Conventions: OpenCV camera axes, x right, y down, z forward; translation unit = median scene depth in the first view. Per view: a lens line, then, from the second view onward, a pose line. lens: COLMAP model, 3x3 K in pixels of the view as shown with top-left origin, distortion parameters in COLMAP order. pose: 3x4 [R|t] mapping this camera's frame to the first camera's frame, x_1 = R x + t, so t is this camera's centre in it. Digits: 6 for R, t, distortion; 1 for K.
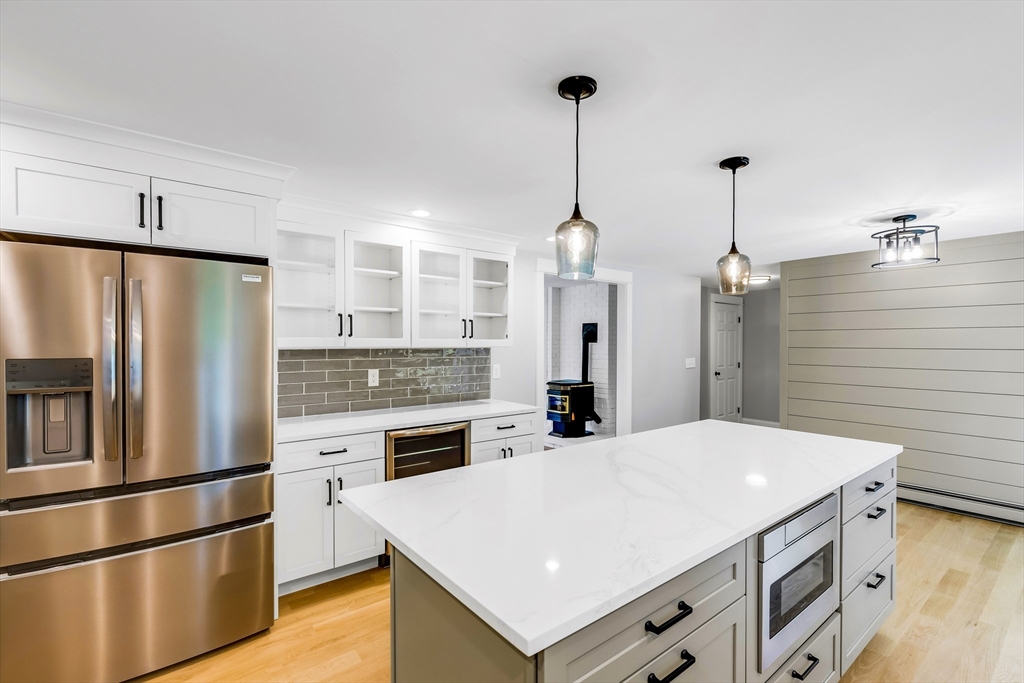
lens RADIAL K [[468.6, 0, 498.8], [0, 468.6, 344.2], [0, 0, 1]] dist [-0.001093, -0.001542]
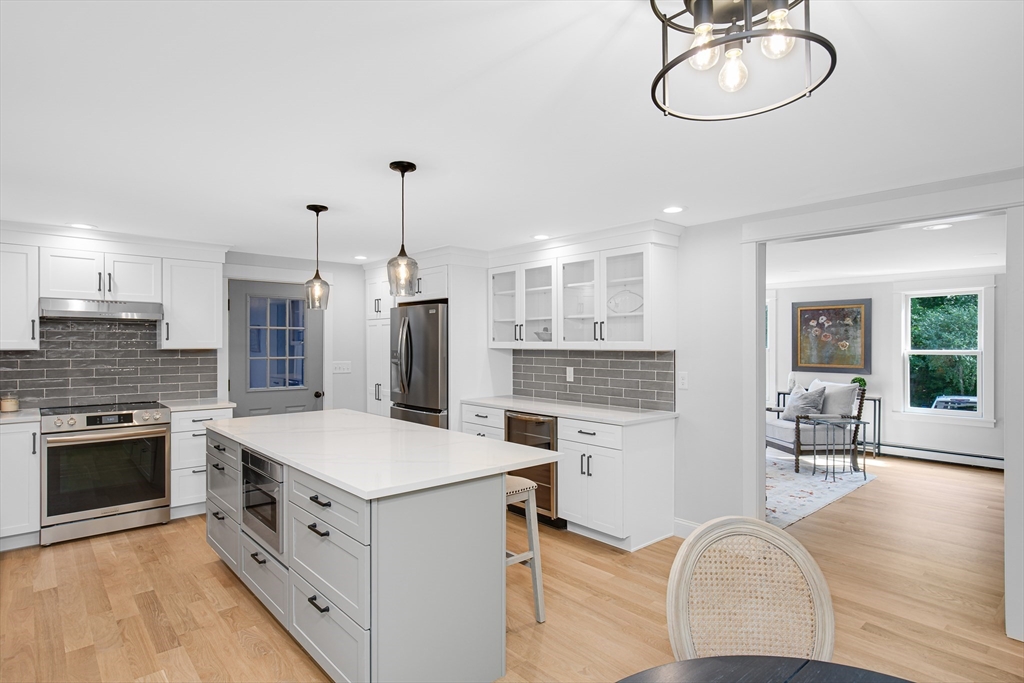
lens RADIAL K [[550.1, 0, 512.0], [0, 550.1, 341.5], [0, 0, 1]] dist [0.005360, 0.002165]
pose [[0.063915, -0.004647, -0.997945, 1.259072], [-0.004511, 0.999978, -0.004946, -0.004955], [0.997945, 0.004817, 0.063892, 0.854250]]
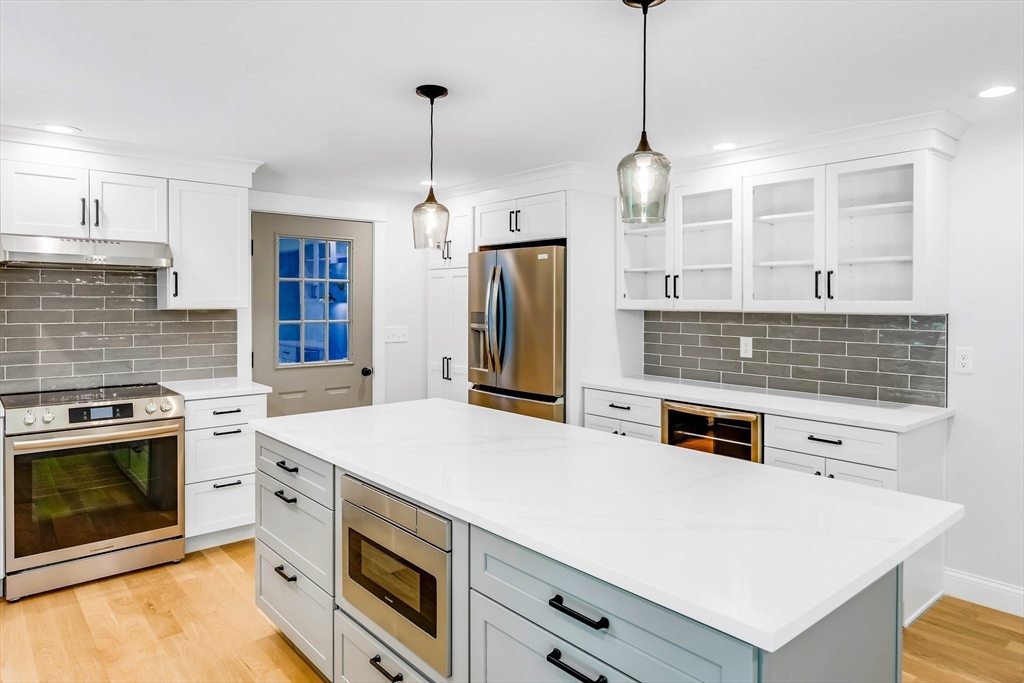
lens RADIAL K [[645.1, 0, 508.8], [0, 645.1, 303.9], [0, 0, 1]] dist [0.002403, -0.002512]
pose [[0.048577, 0.003103, -0.998815, 0.956555], [-0.007378, 0.999969, 0.002748, -0.006024], [0.998792, 0.007236, 0.048598, 0.586950]]
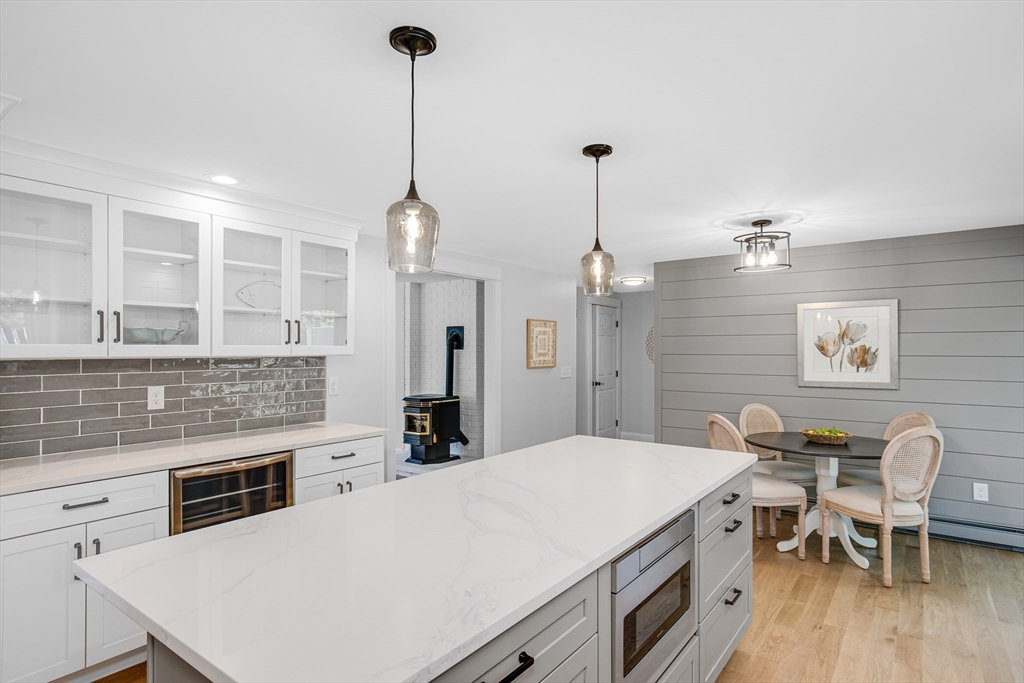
lens RADIAL K [[560.9, 0, 508.5], [0, 560.9, 345.8], [0, 0, 1]] dist [-0.006089, 0.000009]
pose [[0.963779, -0.000469, 0.266703, 0.035685], [0.002950, 0.999956, -0.008903, -0.000833], [-0.266687, 0.009368, 0.963738, 0.005448]]
